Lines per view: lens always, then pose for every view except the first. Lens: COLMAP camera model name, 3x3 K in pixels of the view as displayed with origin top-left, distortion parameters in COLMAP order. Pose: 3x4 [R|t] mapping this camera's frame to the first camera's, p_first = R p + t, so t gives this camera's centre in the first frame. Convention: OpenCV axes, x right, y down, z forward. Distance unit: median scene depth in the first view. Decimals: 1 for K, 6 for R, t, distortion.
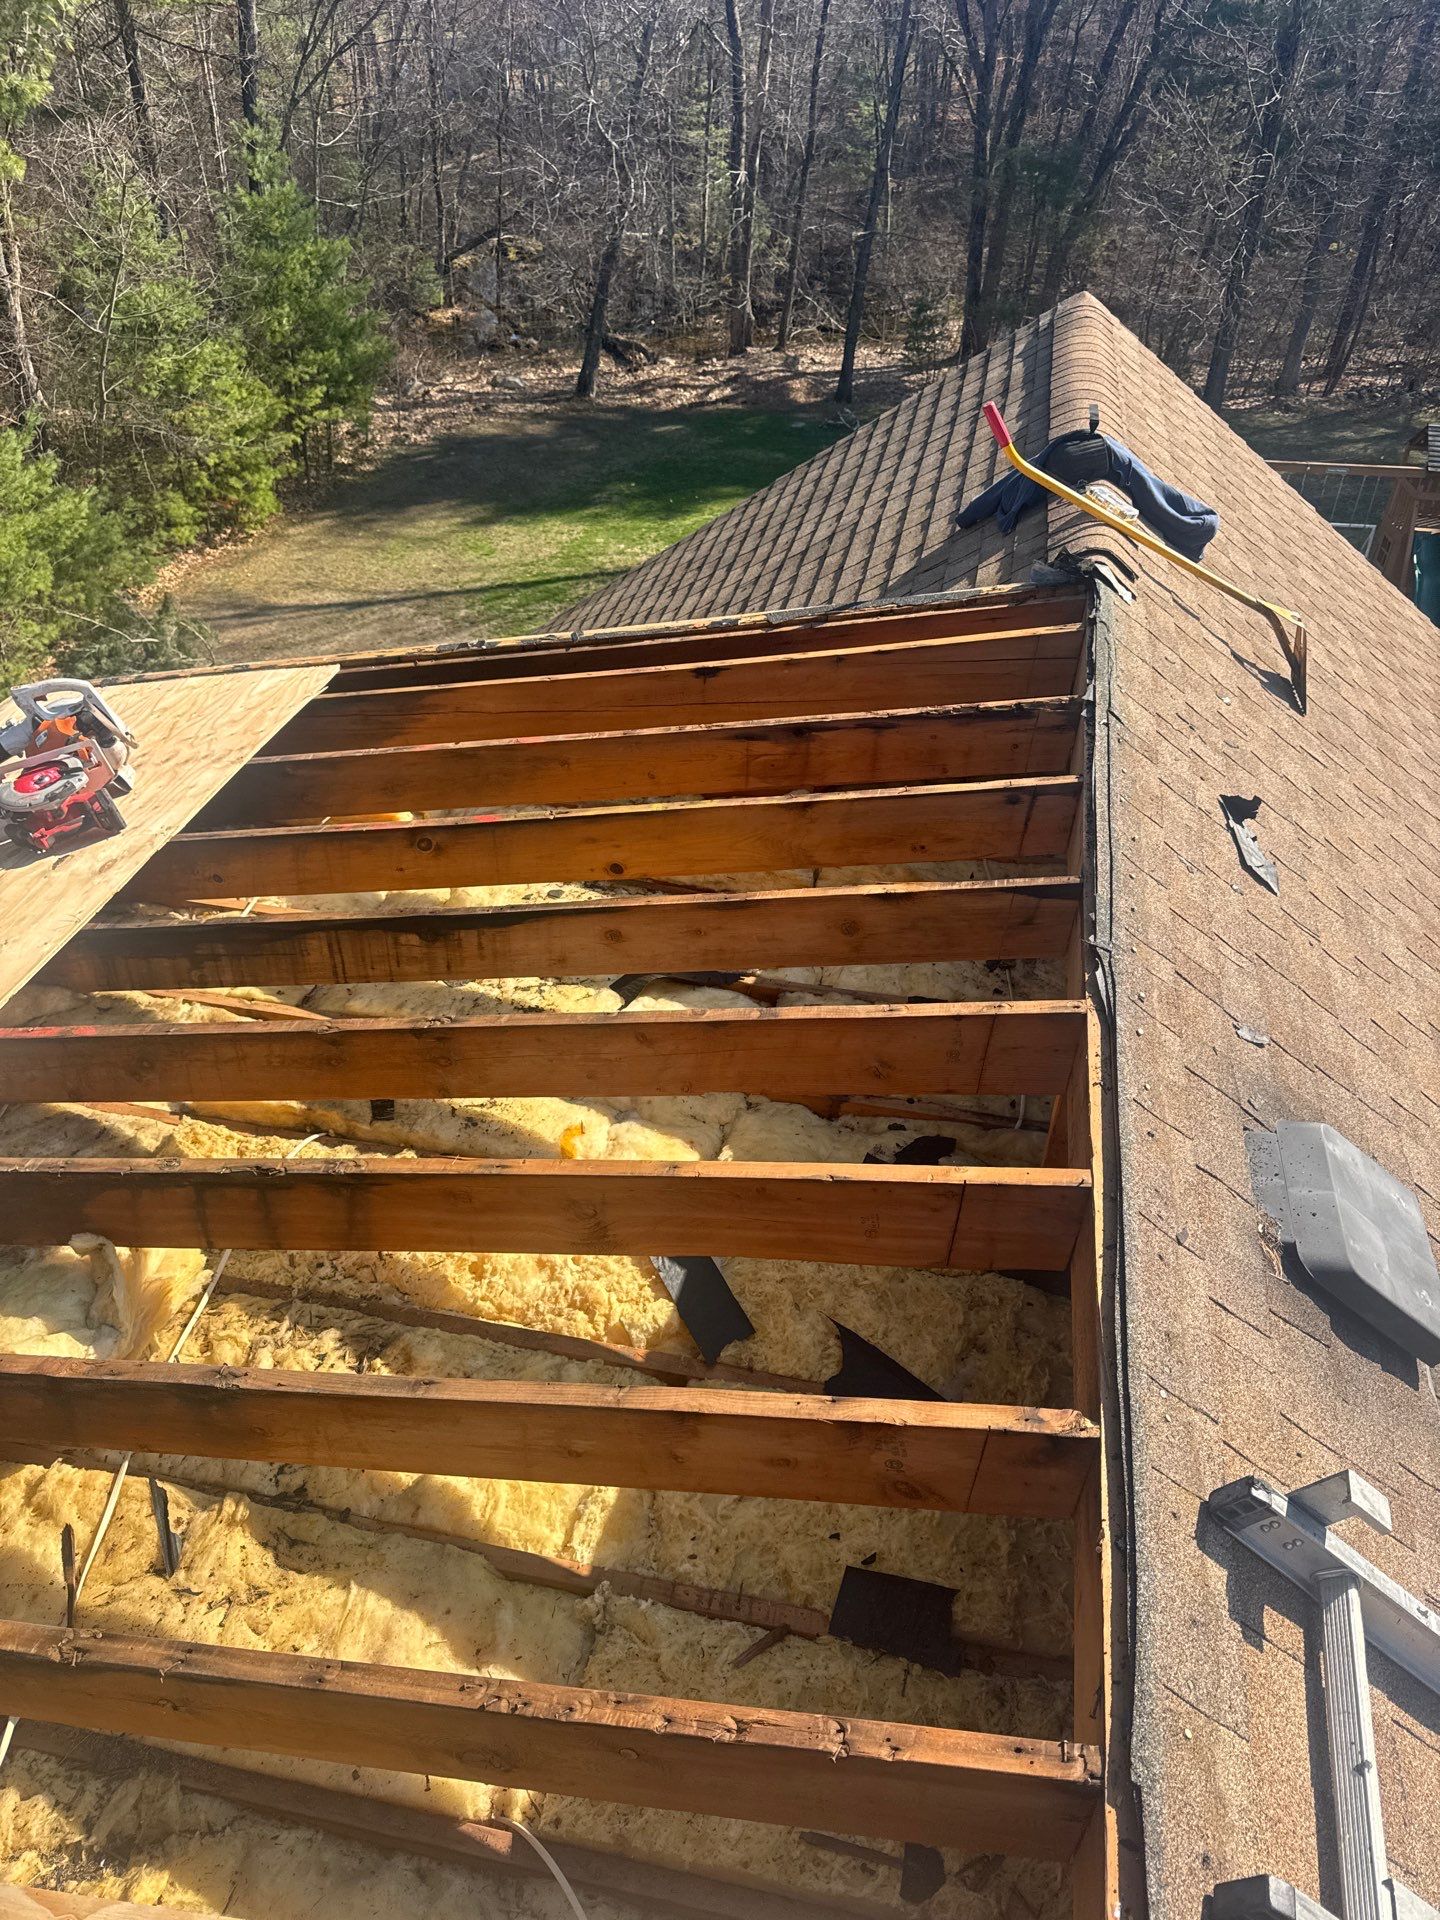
lens RADIAL K [[1411.7, 0, 741.9], [0, 1411.7, 956.9], [0, 0, 1]] dist [0.150481, -0.206974]
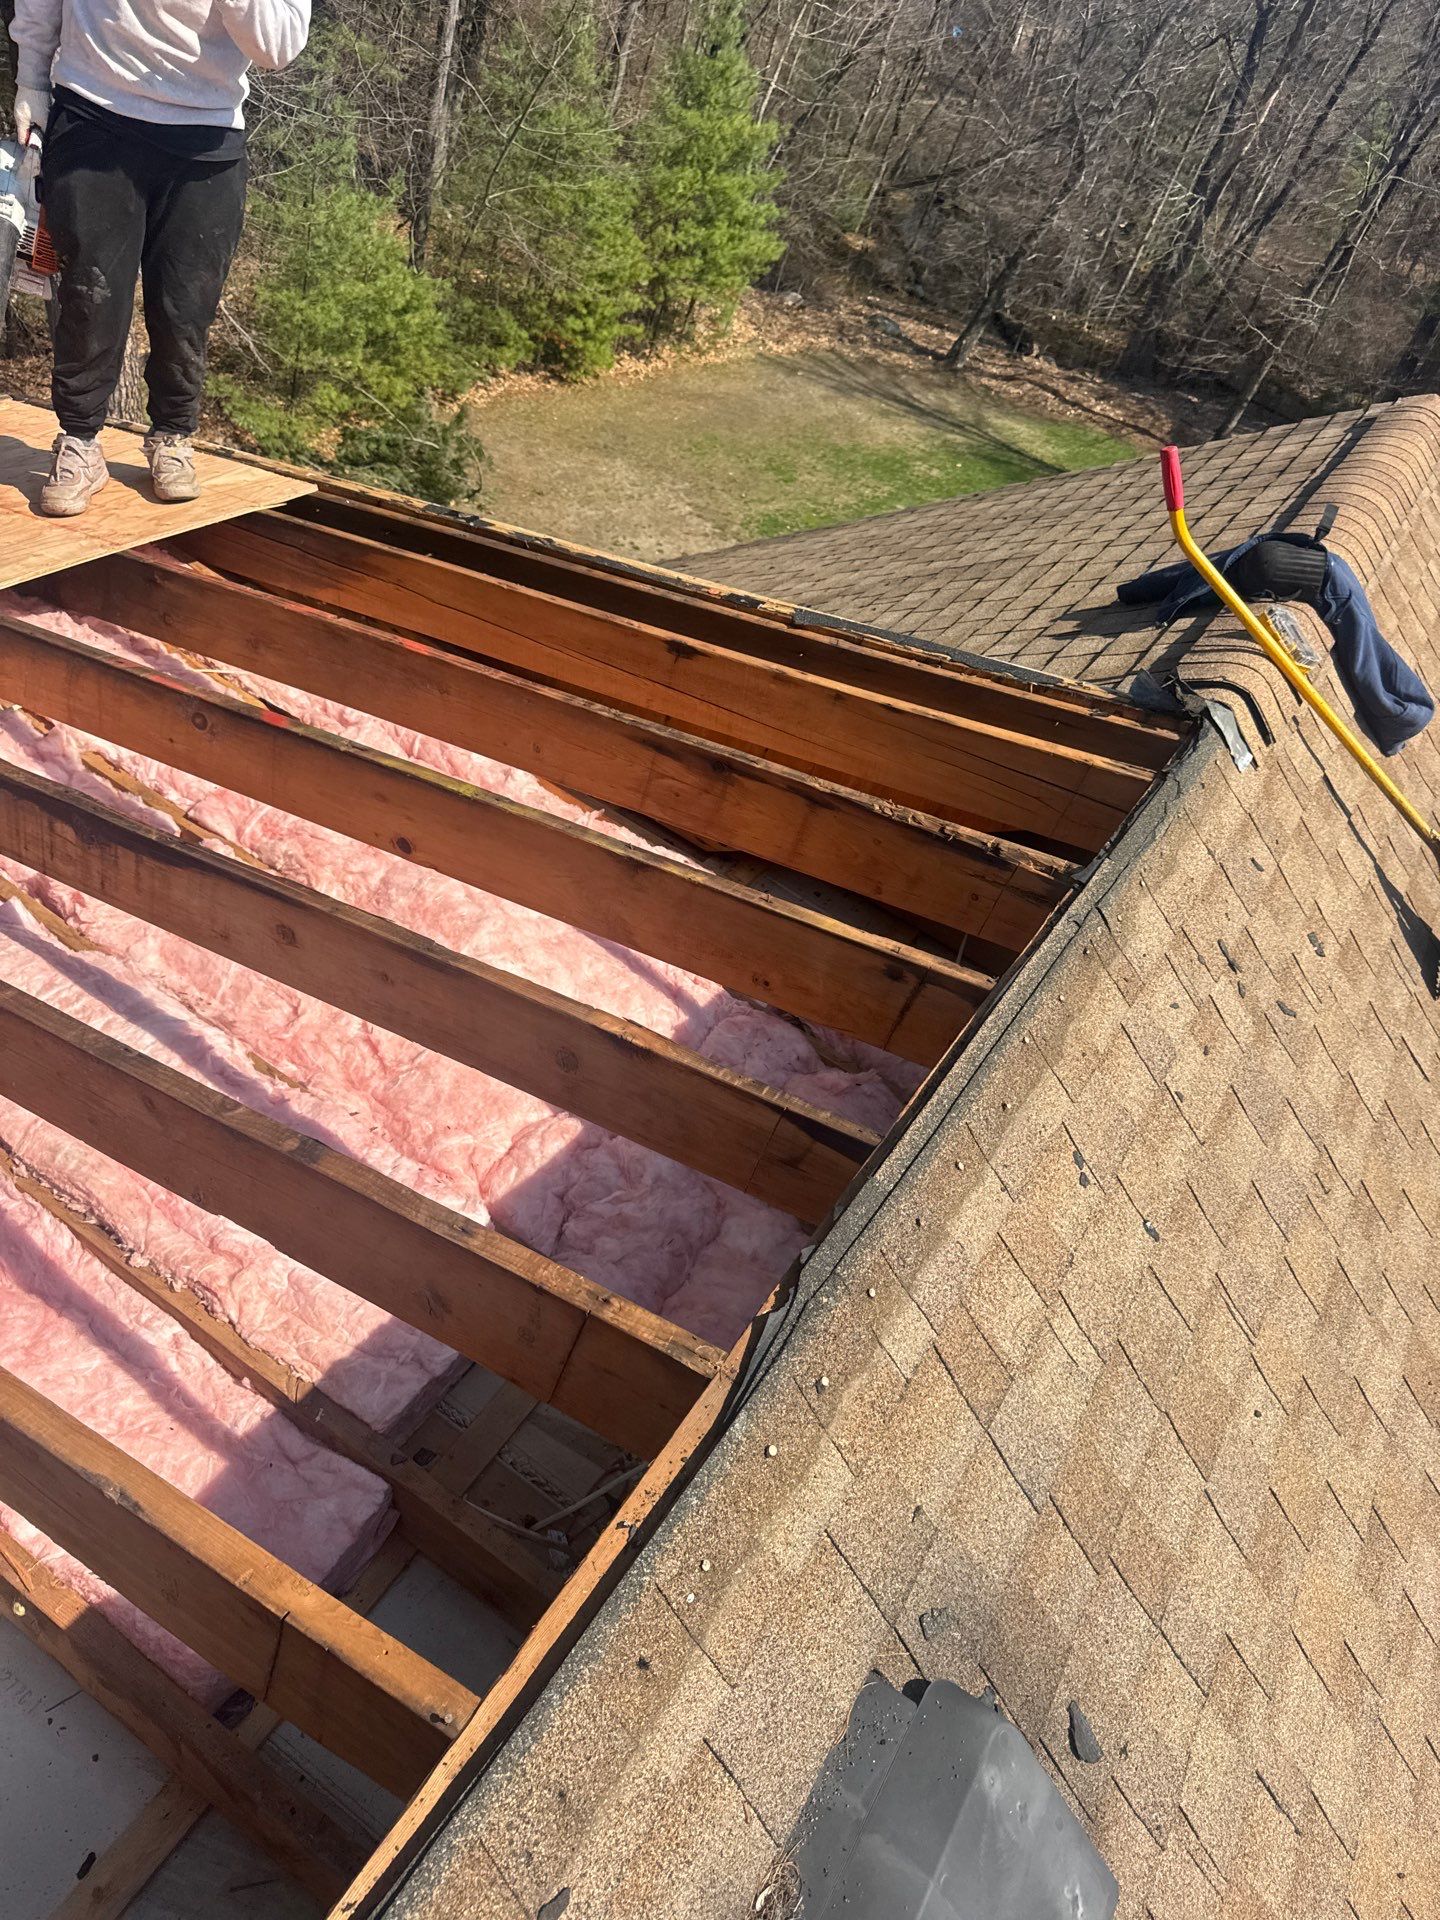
lens RADIAL K [[1371.0, 0, 720.0], [0, 1371.0, 960.0], [0, 0, 1]] dist [0.054151, 0.004642]
pose [[0.912278, 0.387661, -0.132165, 0.165654], [-0.382455, 0.921770, 0.063777, -0.105964], [0.146550, -0.007635, 0.989174, 0.279292]]
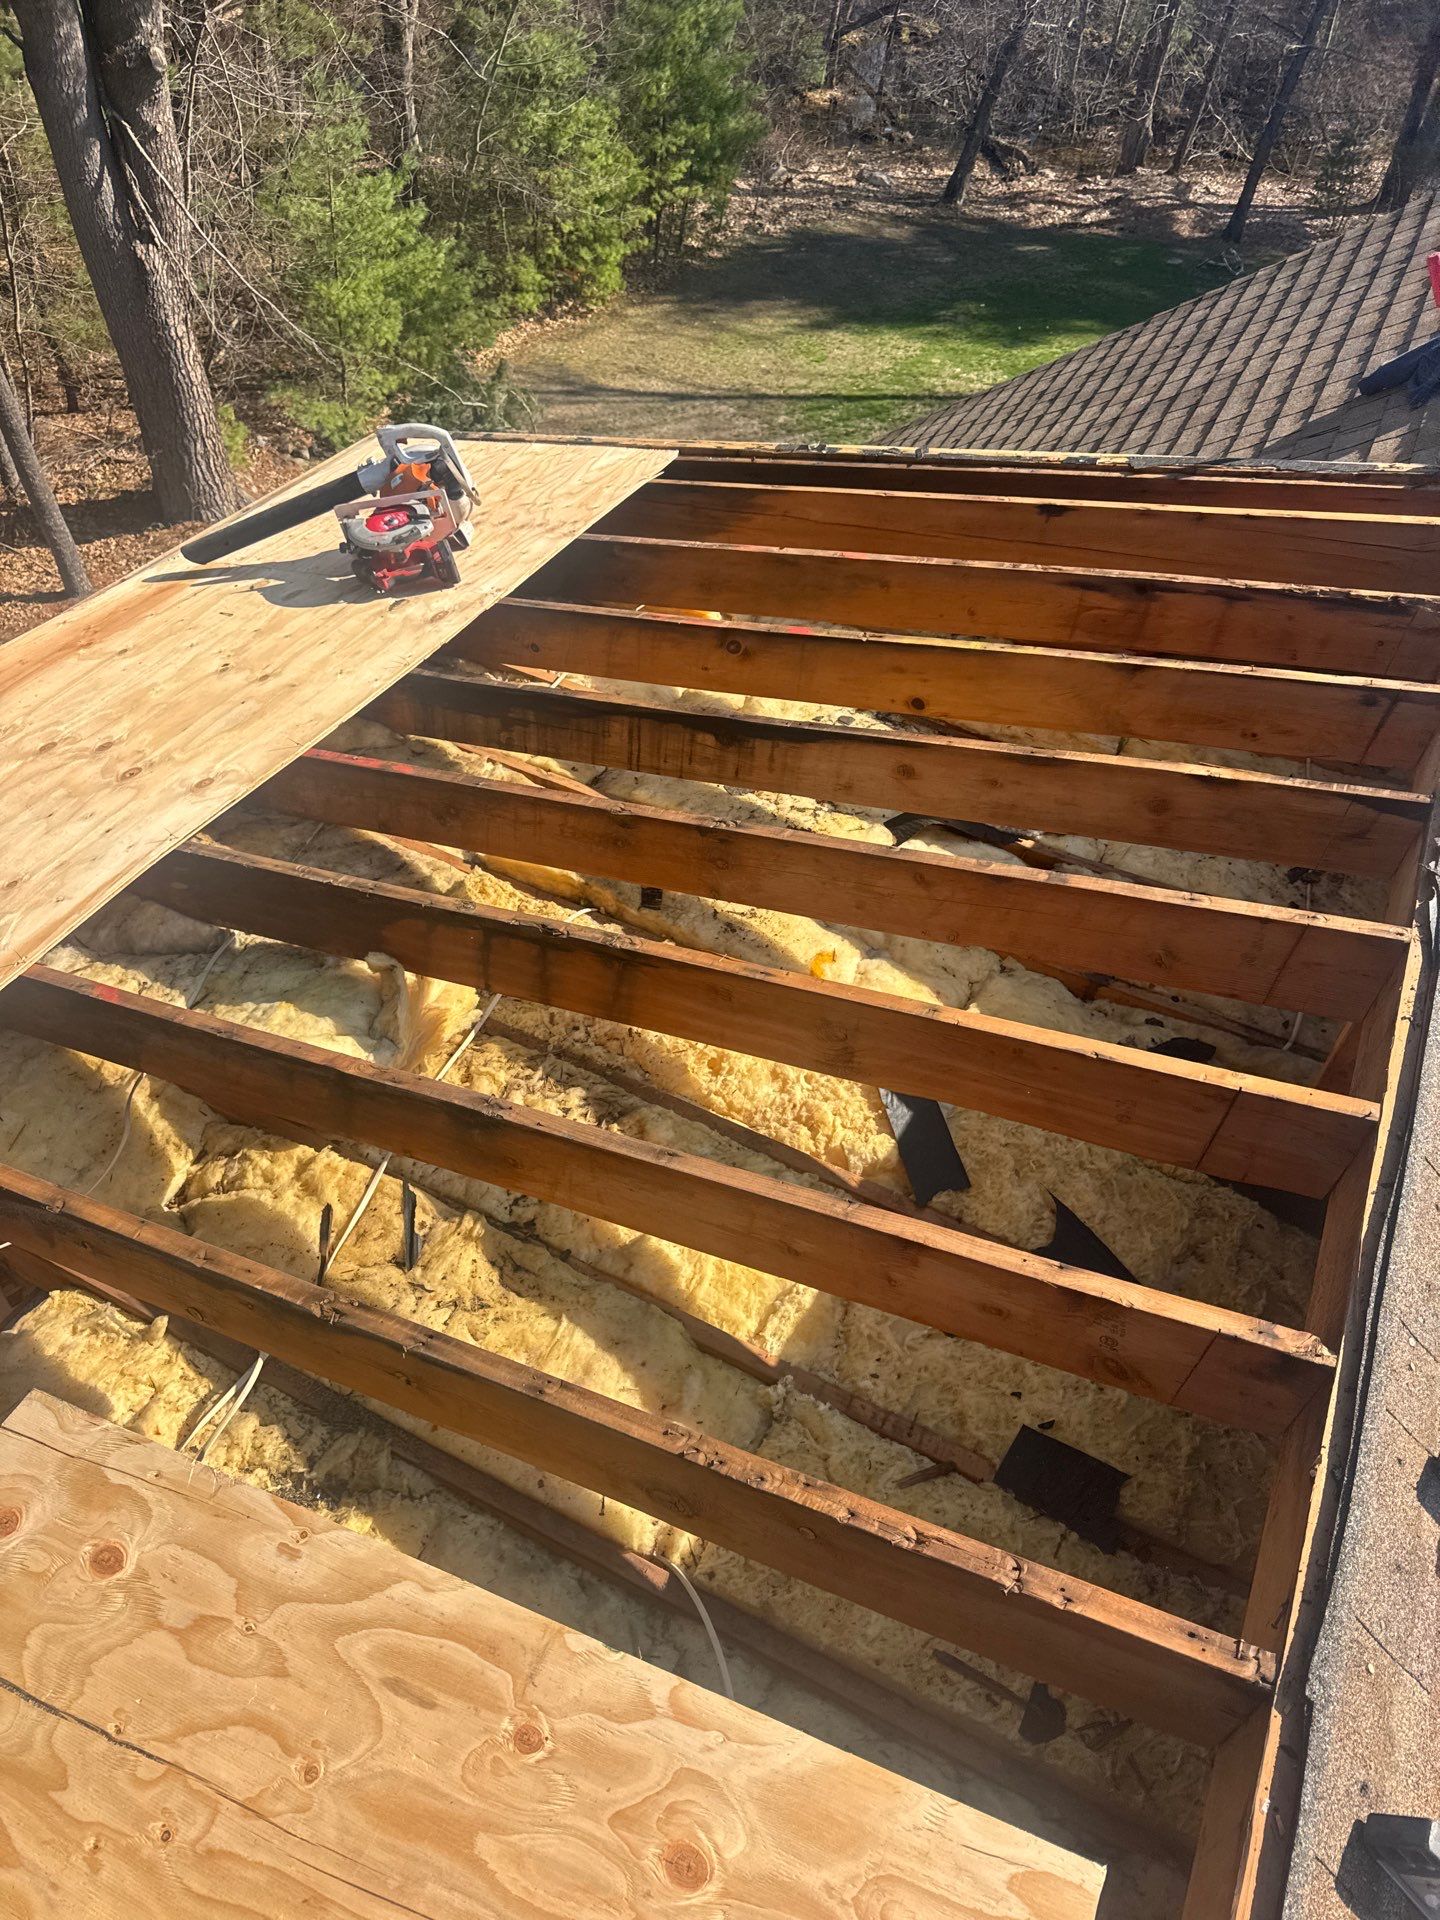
lens RADIAL K [[1410.8, 0, 720.0], [0, 1410.8, 960.0], [0, 0, 1]] dist [0.151186, -0.220505]
pose [[0.966166, 0.204561, -0.157092, -0.028599], [-0.185812, 0.974459, 0.126111, 0.010807], [0.178877, -0.092655, 0.979499, 0.000389]]
